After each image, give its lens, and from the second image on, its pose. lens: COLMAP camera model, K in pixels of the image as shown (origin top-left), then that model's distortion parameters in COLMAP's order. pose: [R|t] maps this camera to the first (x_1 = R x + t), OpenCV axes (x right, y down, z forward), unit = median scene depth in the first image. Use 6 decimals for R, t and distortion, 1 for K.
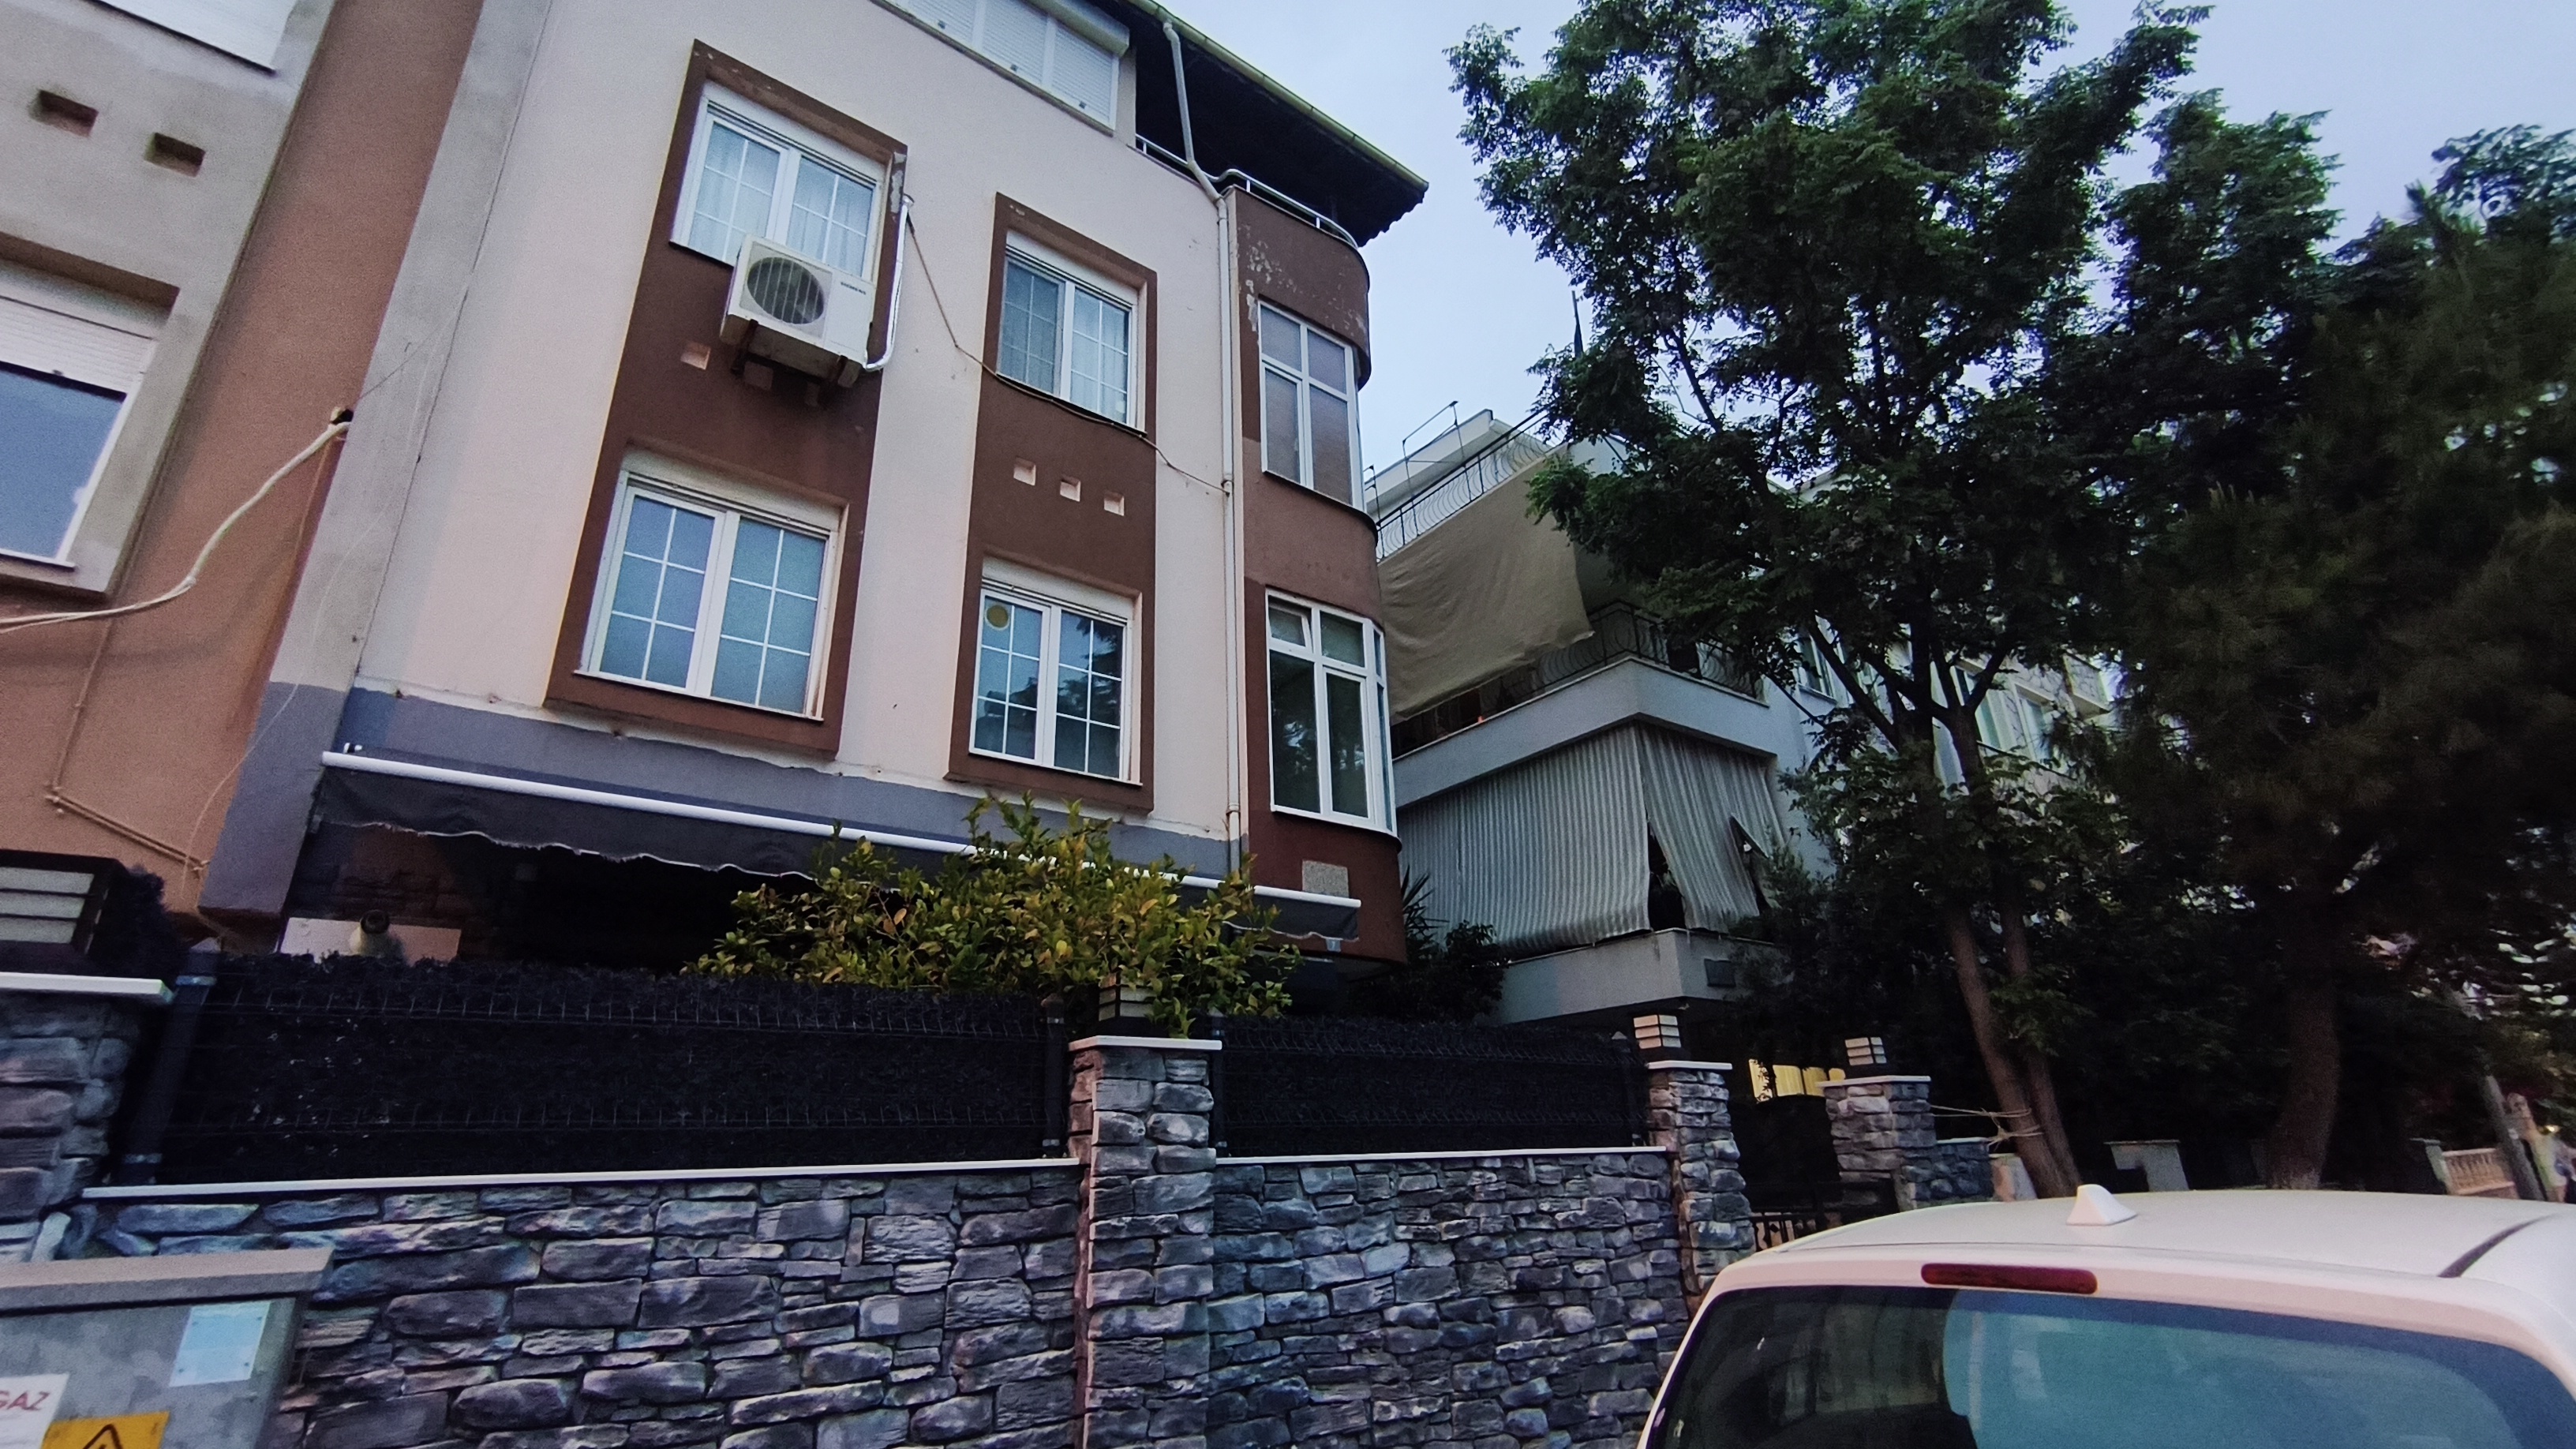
lens RADIAL K [[1132.2, 0, 1282.6], [0, 1132.2, 710.0], [0, 0, 1]] dist [-0.002561, -0.000264]
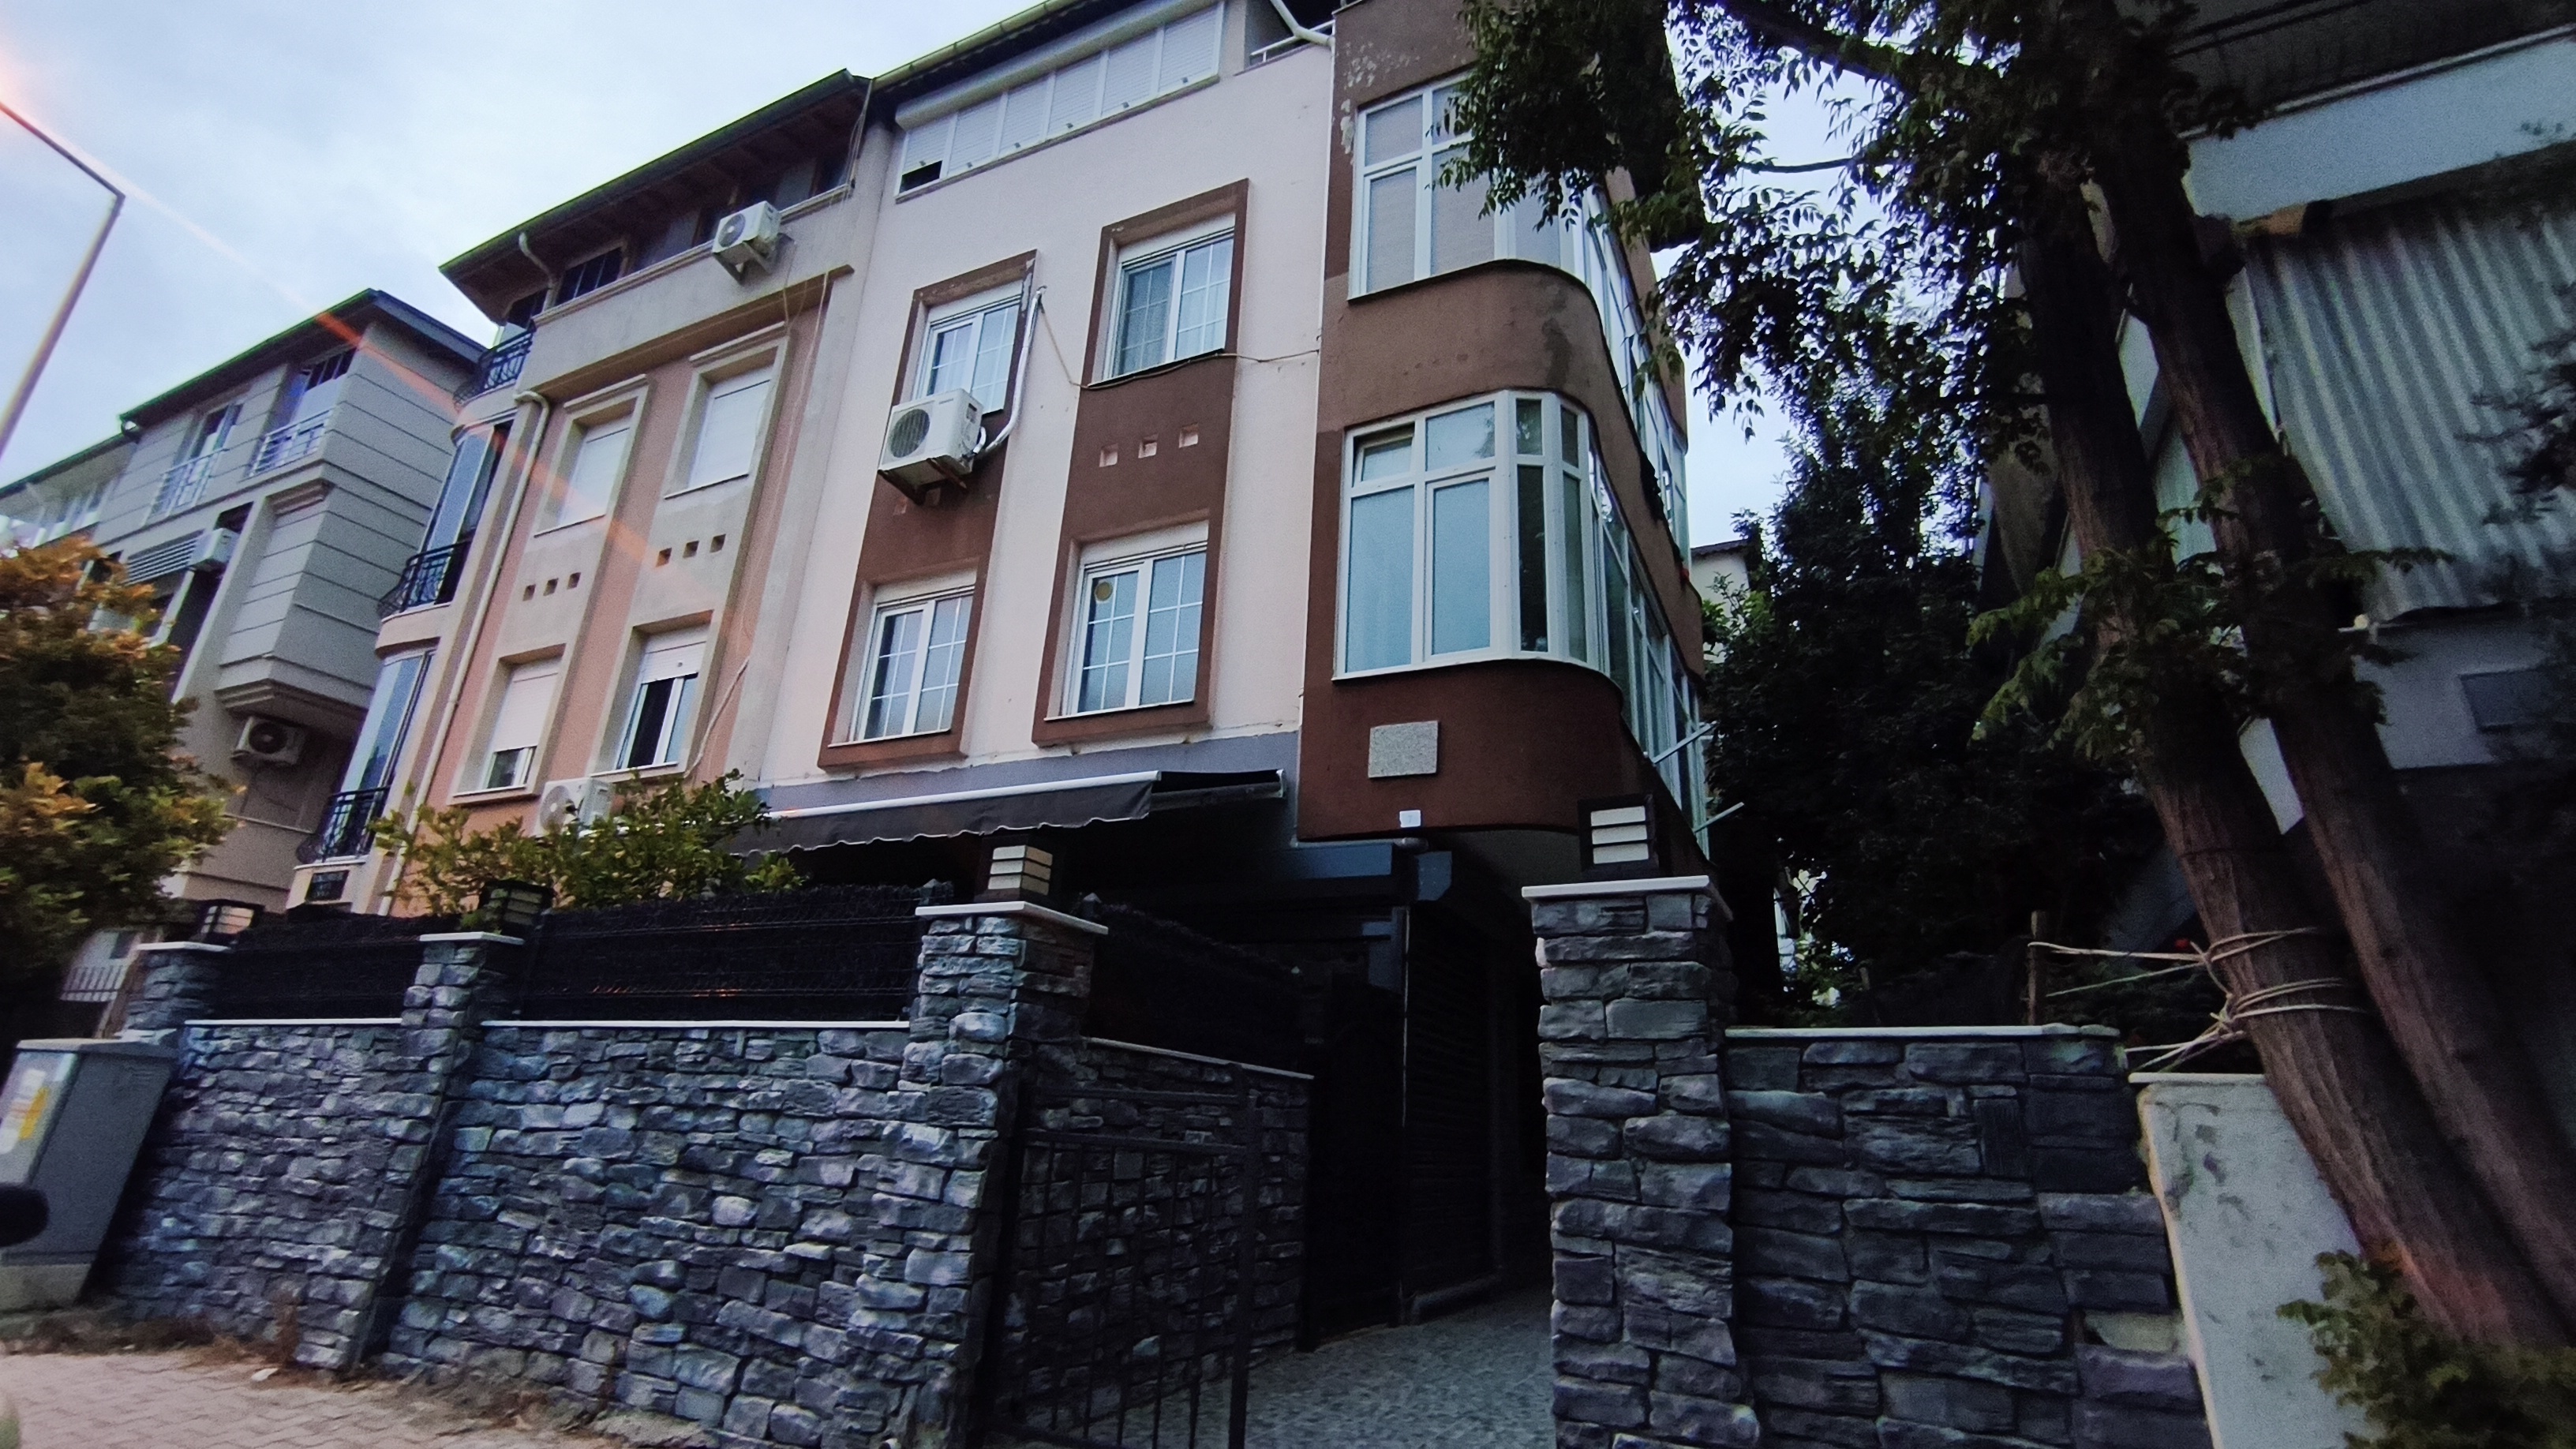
lens RADIAL K [[1132.2, 0, 1282.6], [0, 1132.2, 710.0], [0, 0, 1]] dist [-0.002561, -0.000264]
pose [[0.452111, -0.266060, -0.851356, 1.260138], [0.277413, 0.949082, -0.149281, 0.411855], [0.847725, -0.168685, 0.502899, 0.965480]]
